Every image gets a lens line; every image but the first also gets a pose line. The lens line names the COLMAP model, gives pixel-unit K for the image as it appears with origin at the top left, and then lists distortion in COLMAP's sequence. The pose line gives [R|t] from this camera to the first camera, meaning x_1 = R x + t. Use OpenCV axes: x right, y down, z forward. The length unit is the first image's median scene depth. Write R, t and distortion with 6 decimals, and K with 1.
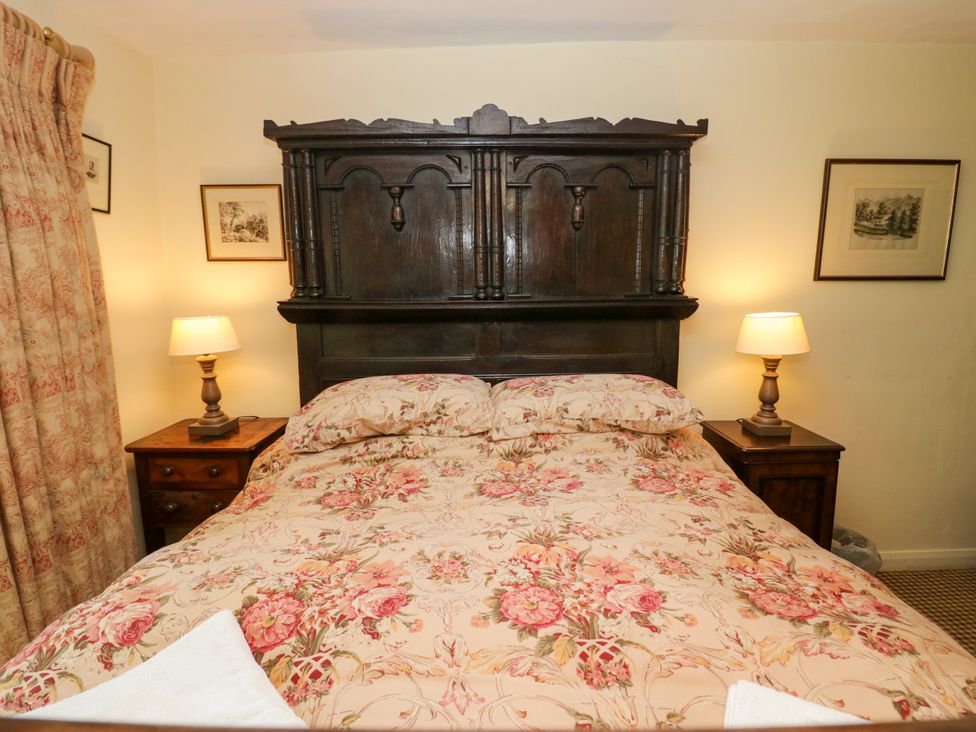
lens RADIAL K [[526.6, 0, 492.4], [0, 526.6, 356.1], [0, 0, 1]] dist [0.000058, -0.011305]
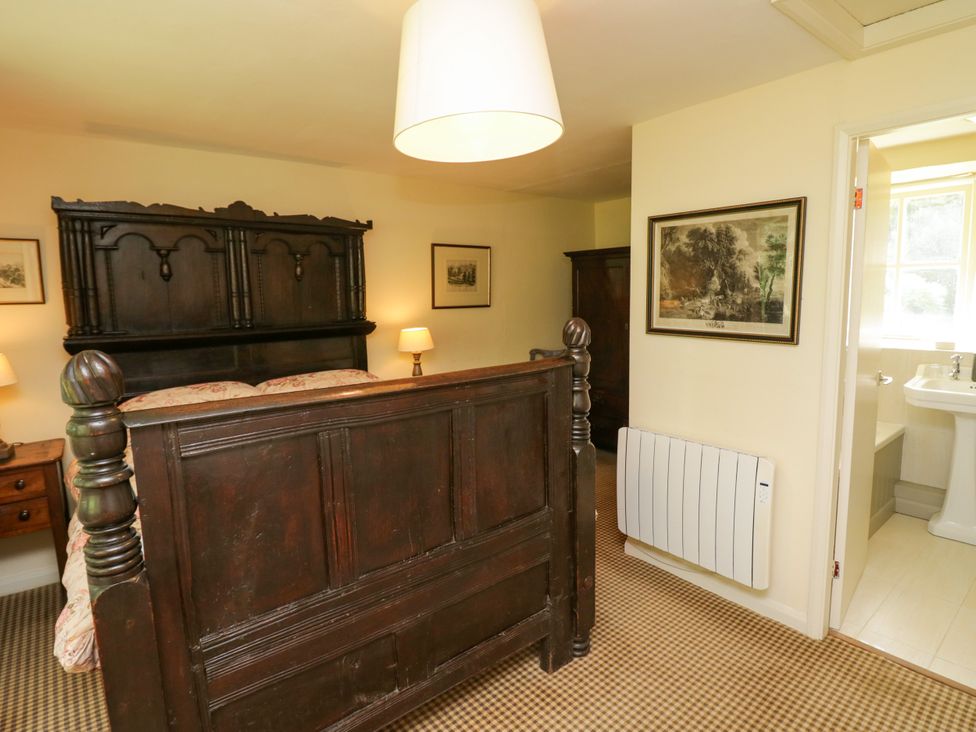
lens RADIAL K [[526.6, 0, 492.4], [0, 526.6, 356.1], [0, 0, 1]] dist [0.000058, -0.011305]
pose [[0.784388, -0.079256, 0.615186, -0.367348], [0.101337, 0.994852, -0.001040, 0.041175], [-0.611936, 0.063156, 0.788381, -0.566914]]
